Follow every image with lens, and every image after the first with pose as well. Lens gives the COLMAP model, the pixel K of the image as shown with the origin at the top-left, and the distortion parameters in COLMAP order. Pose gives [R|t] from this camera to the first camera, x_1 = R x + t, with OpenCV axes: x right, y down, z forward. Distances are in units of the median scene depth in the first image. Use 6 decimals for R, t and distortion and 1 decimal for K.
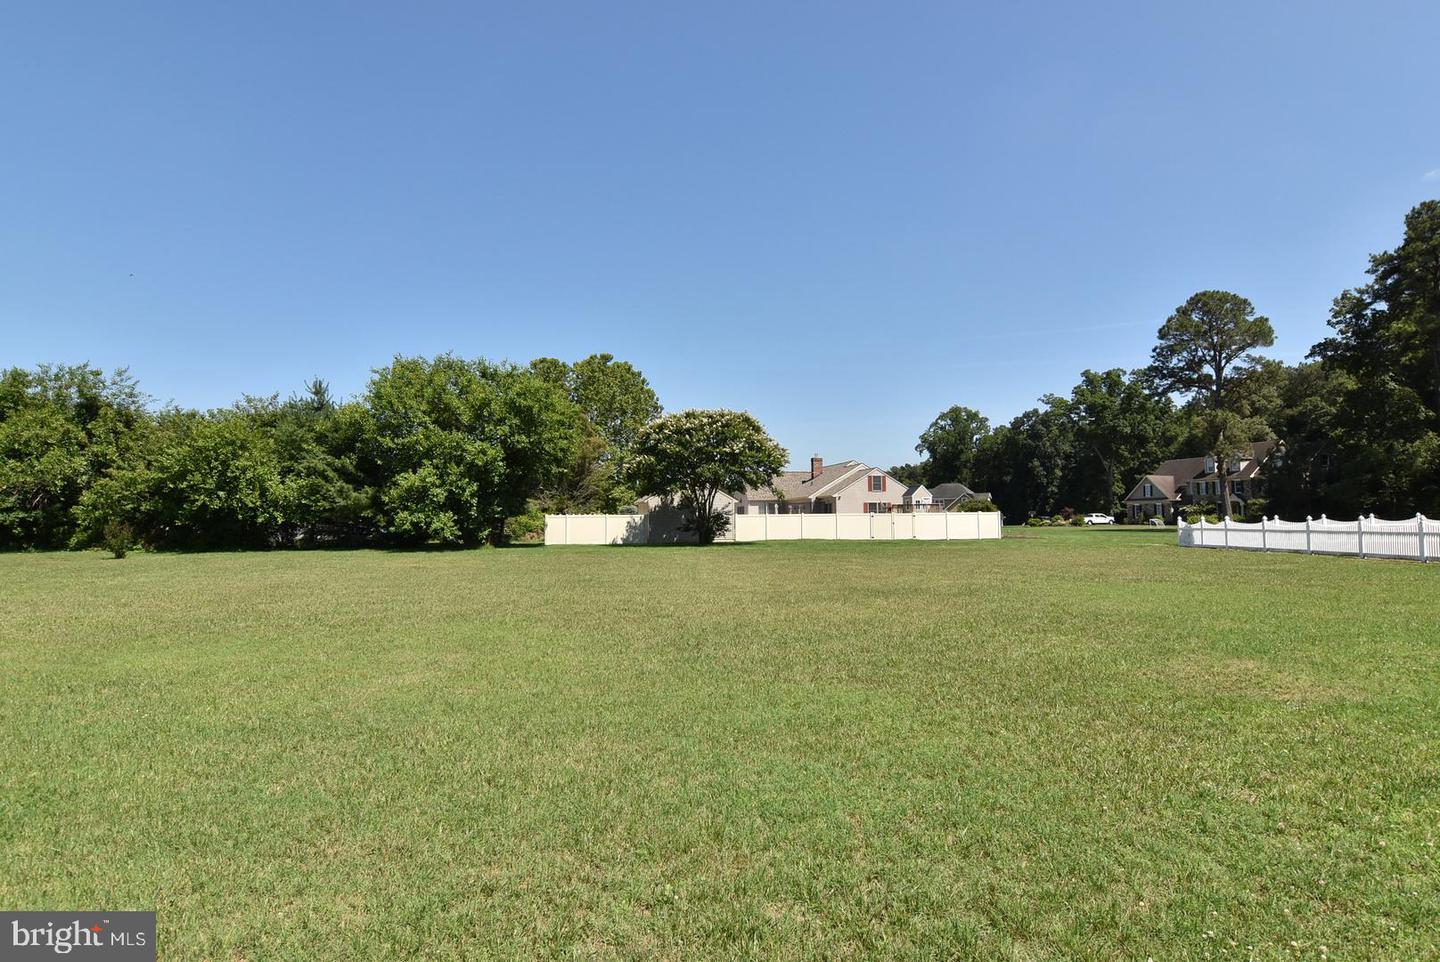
lens RADIAL K [[768.9, 0, 712.8], [0, 768.9, 484.2], [0, 0, 1]] dist [-0.004851, -0.014854]
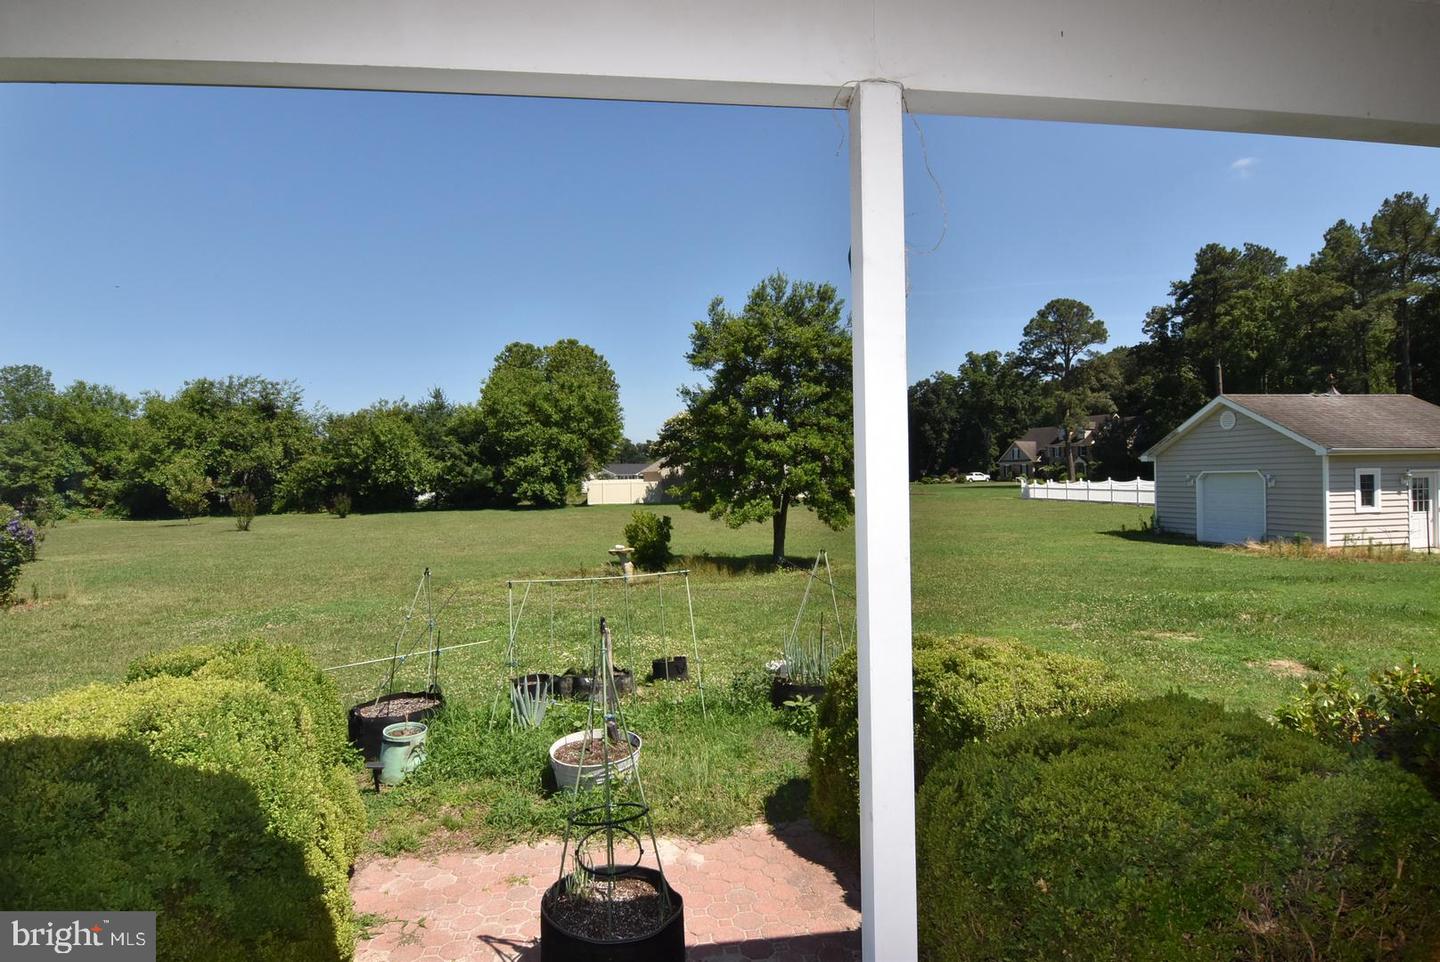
lens RADIAL K [[768.9, 0, 714.4], [0, 768.9, 492.8], [0, 0, 1]] dist [-0.004851, -0.014854]
pose [[0.991318, -0.014056, 0.130735, -0.114272], [0.005554, 0.997859, 0.065167, -0.019530], [-0.131371, -0.063875, 0.989273, -0.248989]]
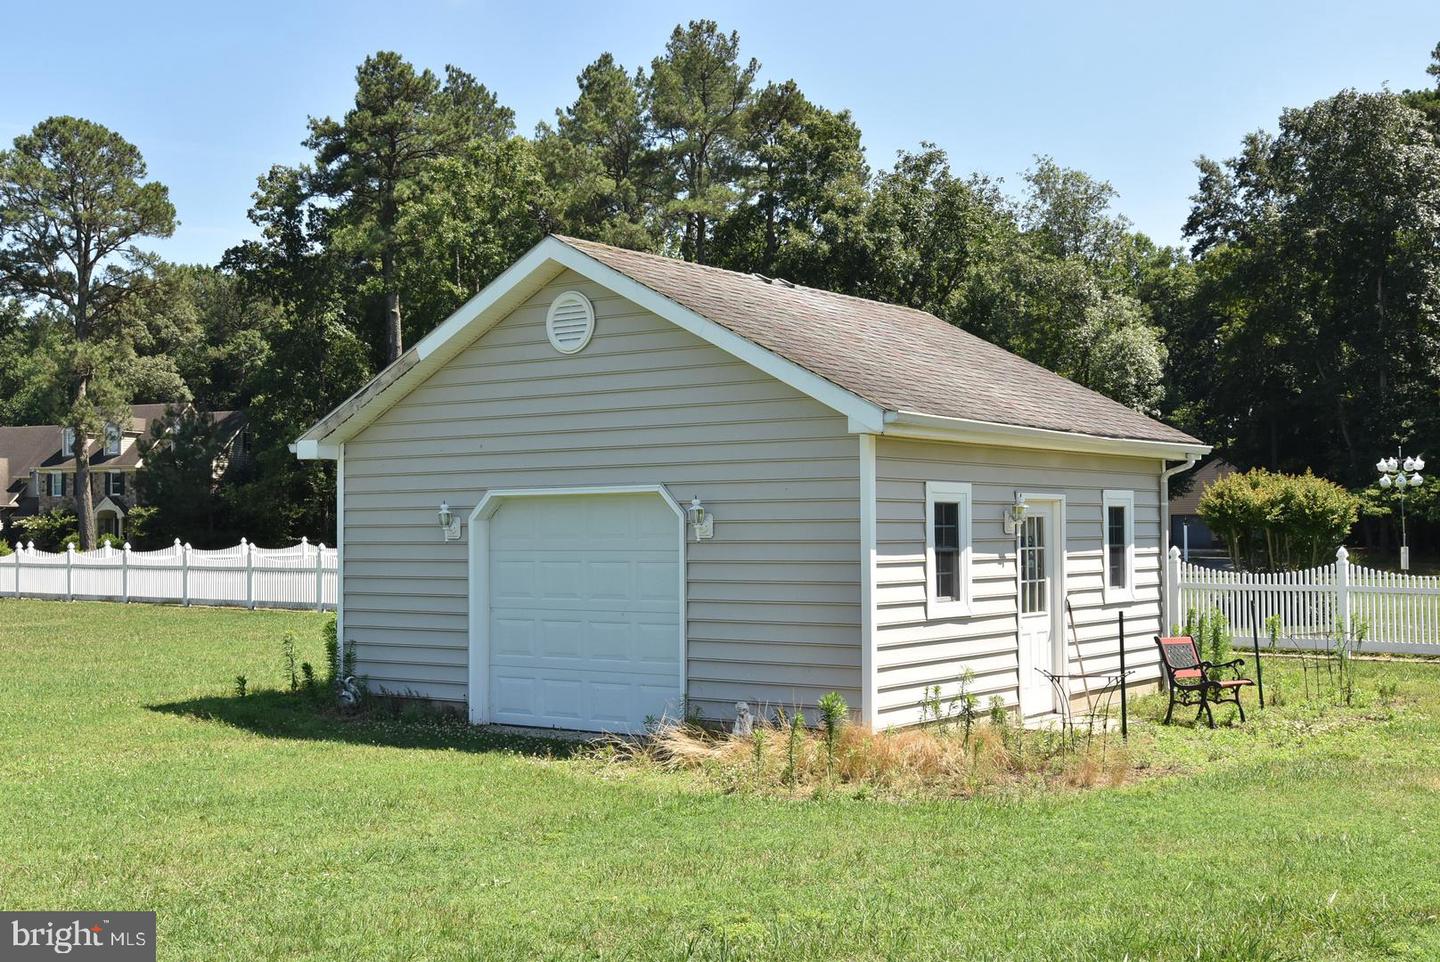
lens RADIAL K [[1702.2, 0, 722.4], [0, 1702.2, 468.2], [0, 0, 1]] dist [0.032355, 0.000000]
pose [[0.606310, 0.034995, 0.794458, -0.022256], [-0.037059, 0.999189, -0.015730, -0.006888], [-0.794364, -0.019905, 0.607115, -0.110937]]
